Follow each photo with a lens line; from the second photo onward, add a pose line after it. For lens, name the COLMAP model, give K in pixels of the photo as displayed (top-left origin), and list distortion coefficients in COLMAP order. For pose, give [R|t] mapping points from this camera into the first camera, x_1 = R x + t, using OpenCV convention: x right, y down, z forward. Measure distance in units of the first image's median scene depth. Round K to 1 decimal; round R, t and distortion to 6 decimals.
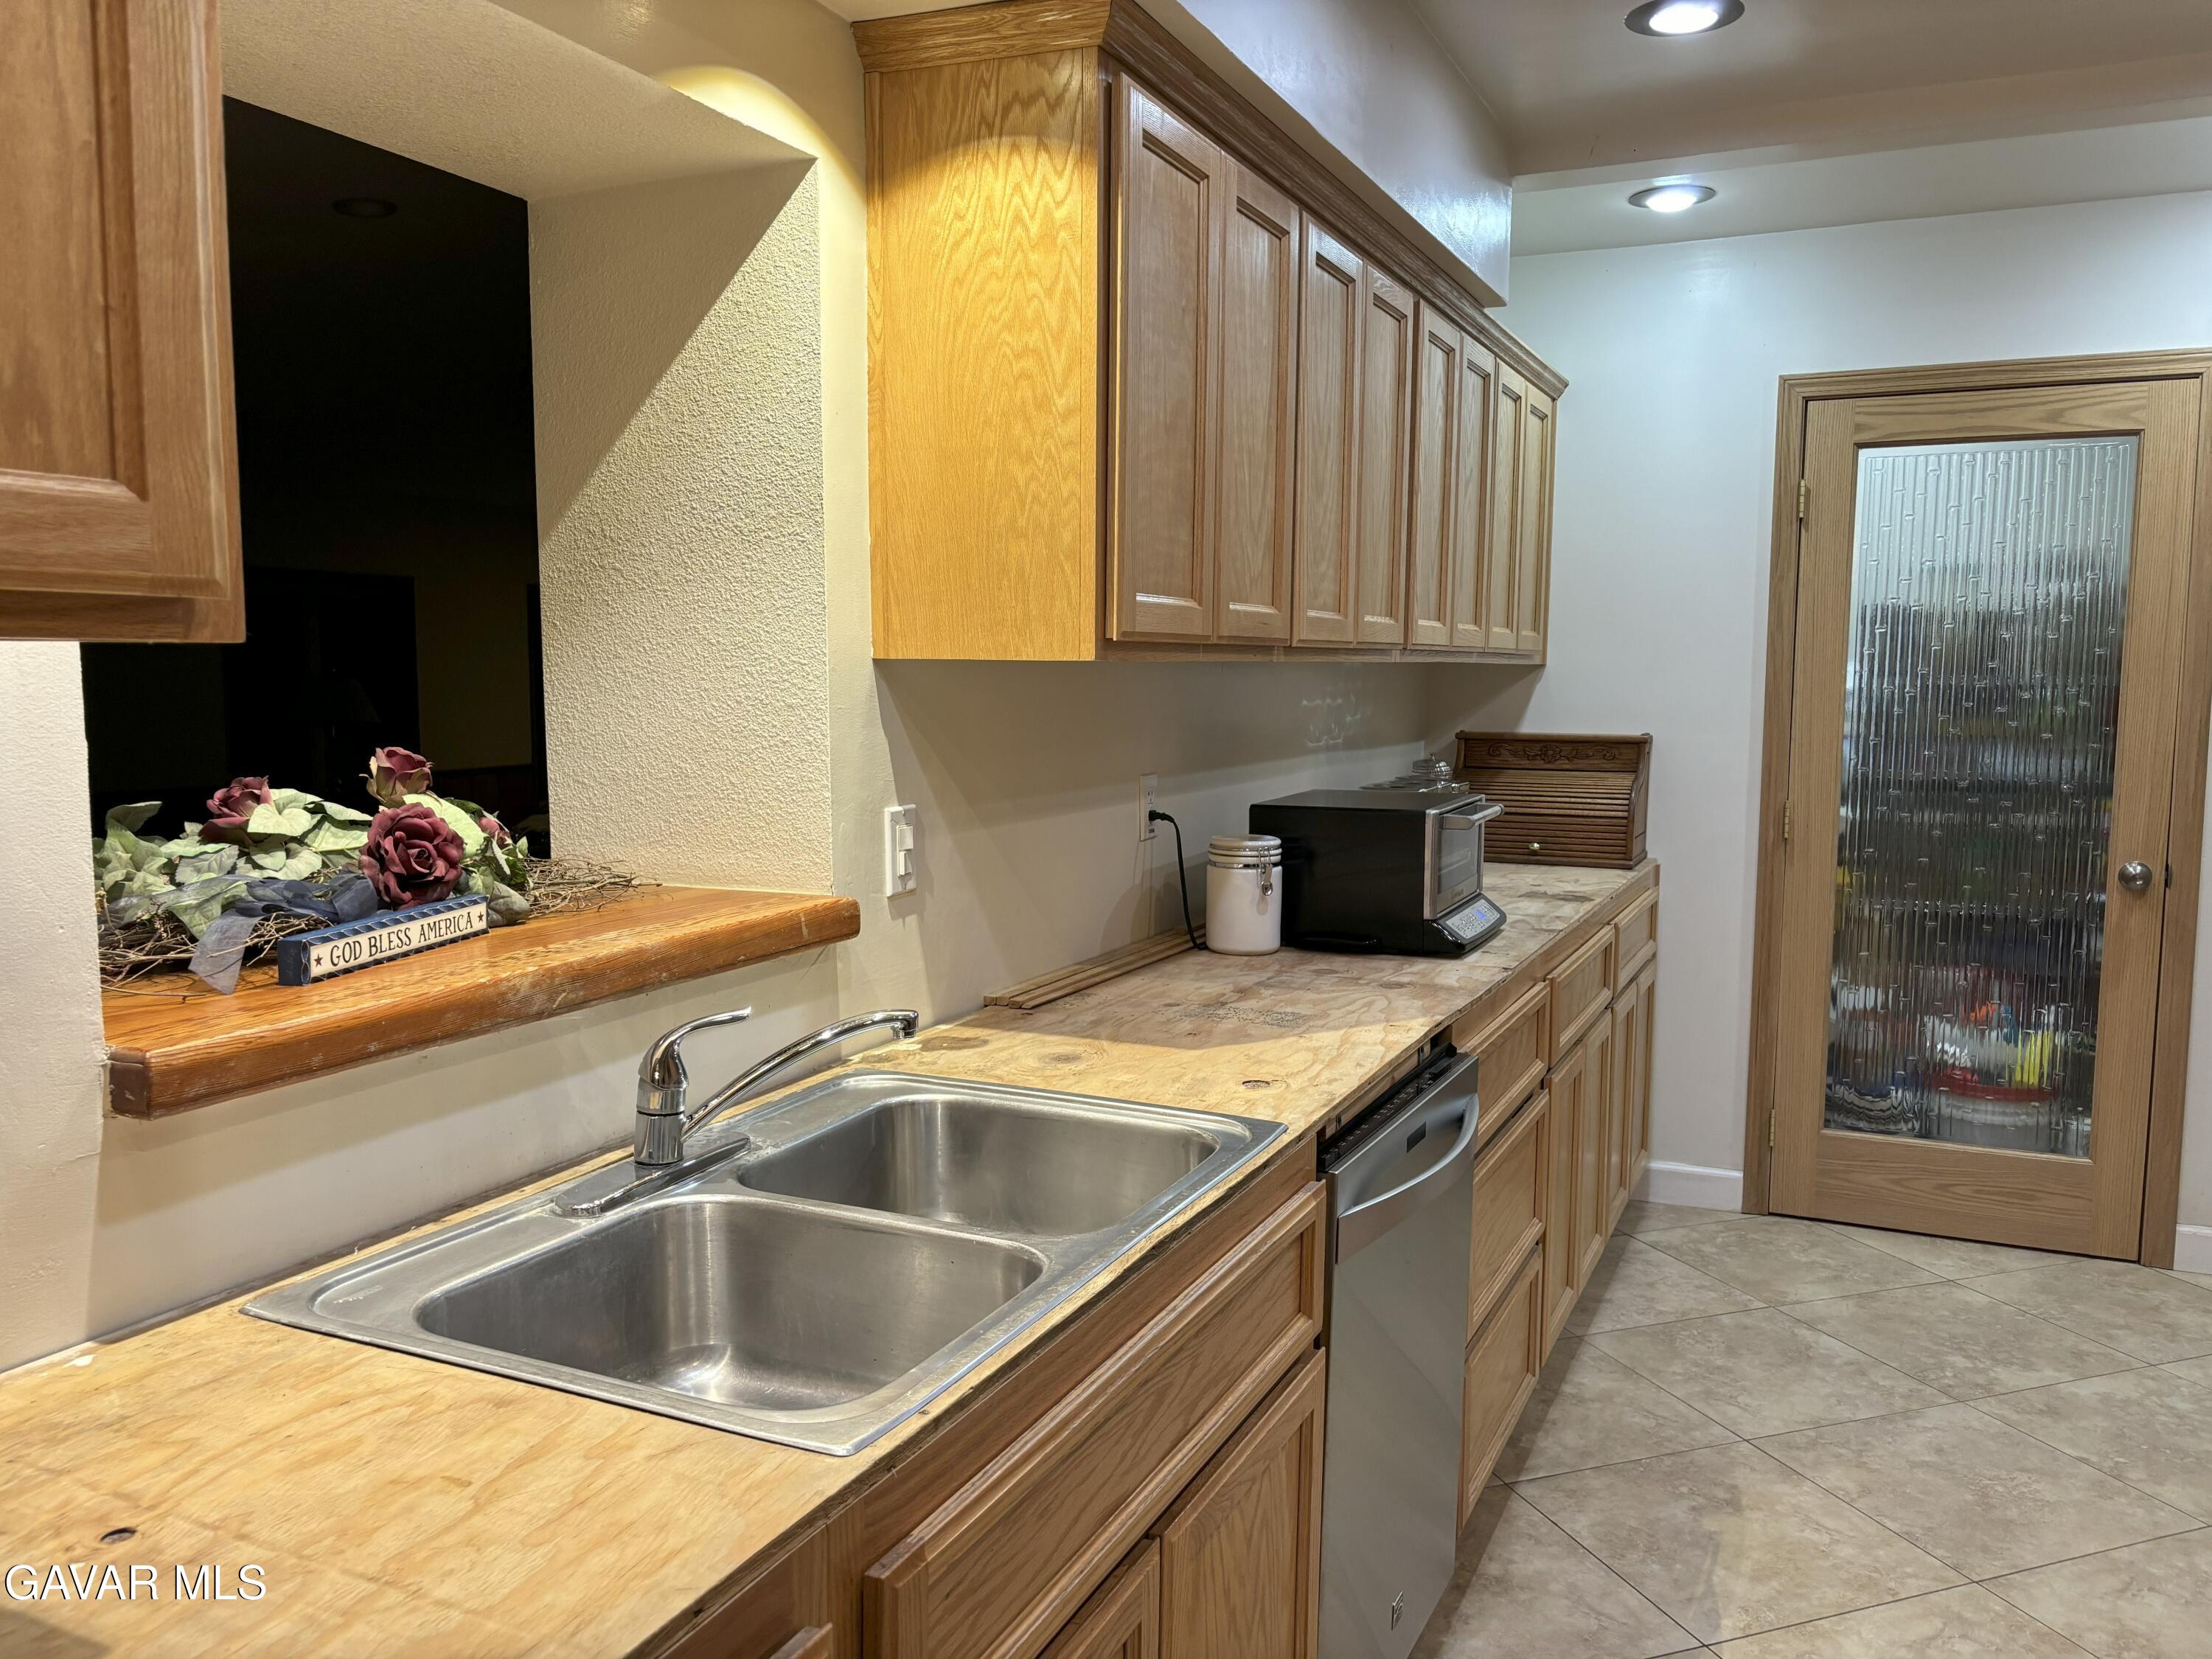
lens RADIAL K [[1677.6, 0, 1093.9], [0, 1677.6, 845.0], [0, 0, 1]] dist [0.040107, -0.040729]
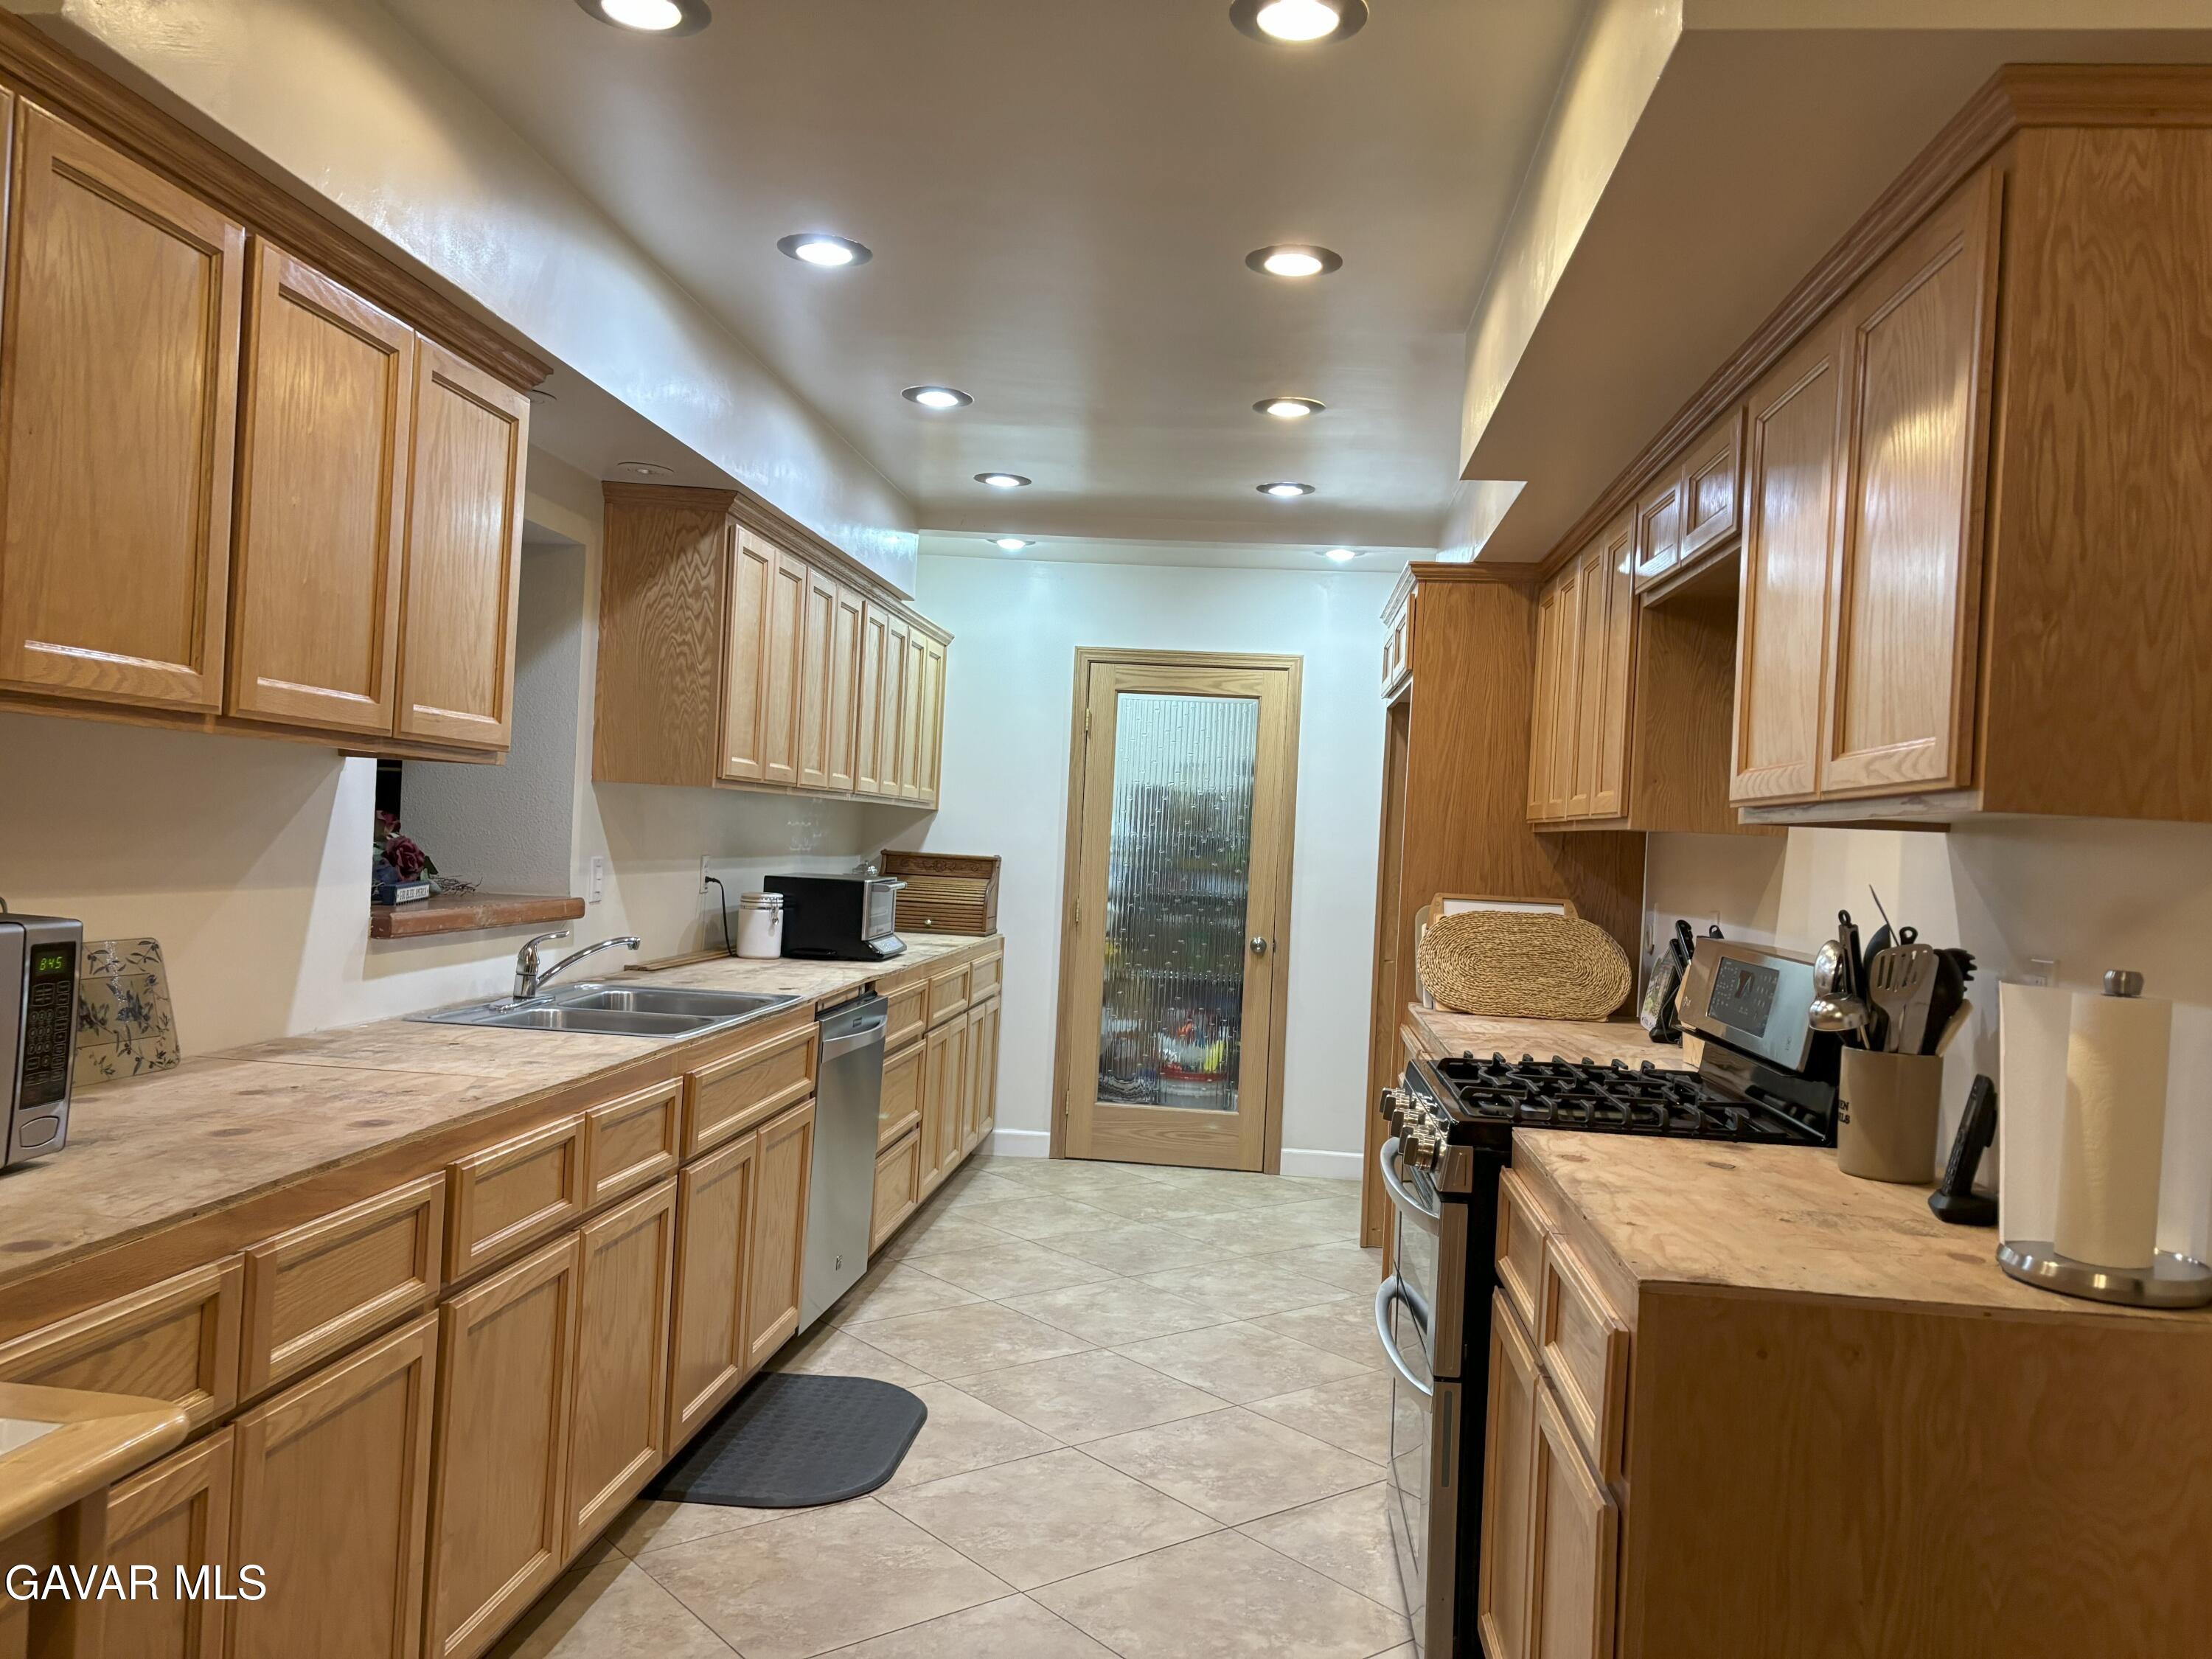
lens RADIAL K [[1677.6, 0, 1126.5], [0, 1677.6, 847.5], [0, 0, 1]] dist [0.040107, -0.040729]
pose [[0.936664, 0.042763, 0.347610, -0.143651], [-0.011852, 0.995820, -0.090568, 0.088360], [-0.350030, 0.080711, 0.933255, -0.681158]]
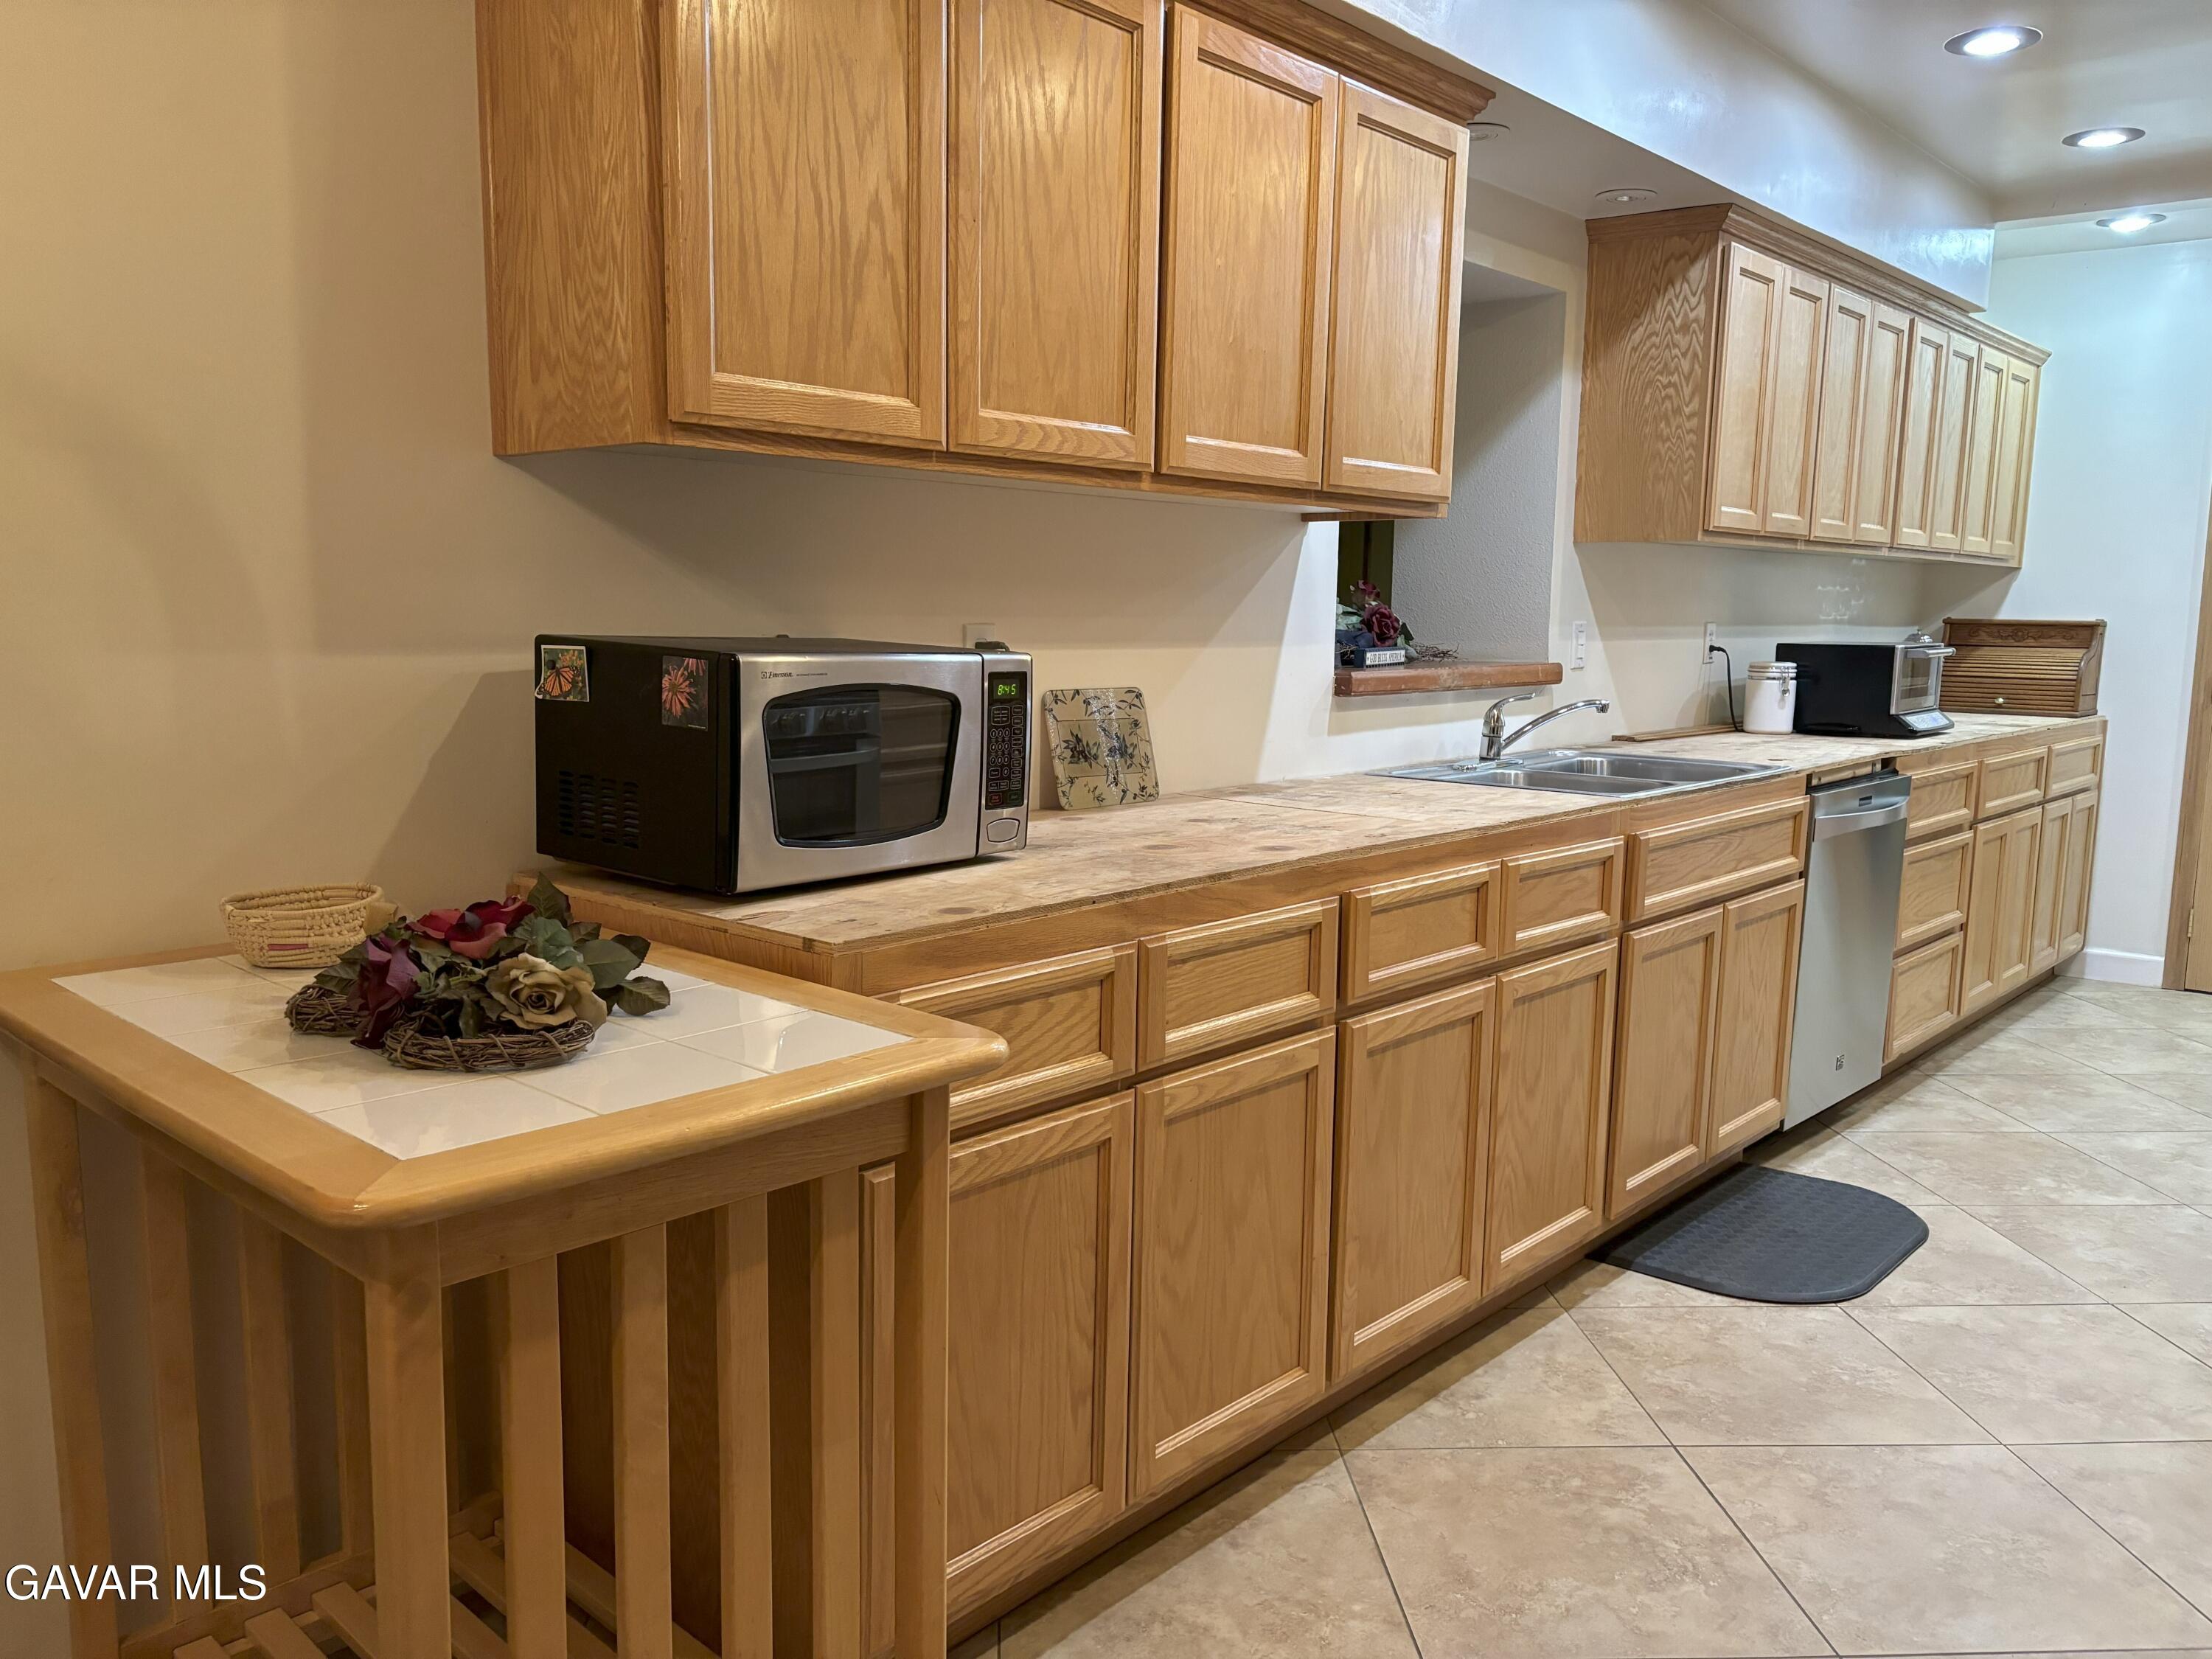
lens RADIAL K [[1677.6, 0, 1070.4], [0, 1677.6, 846.0], [0, 0, 1]] dist [0.040107, -0.040729]
pose [[0.955780, 0.048417, -0.290069, -0.065316], [-0.038498, 0.998466, 0.039806, 0.114015], [0.291551, -0.026879, 0.956177, -0.650166]]
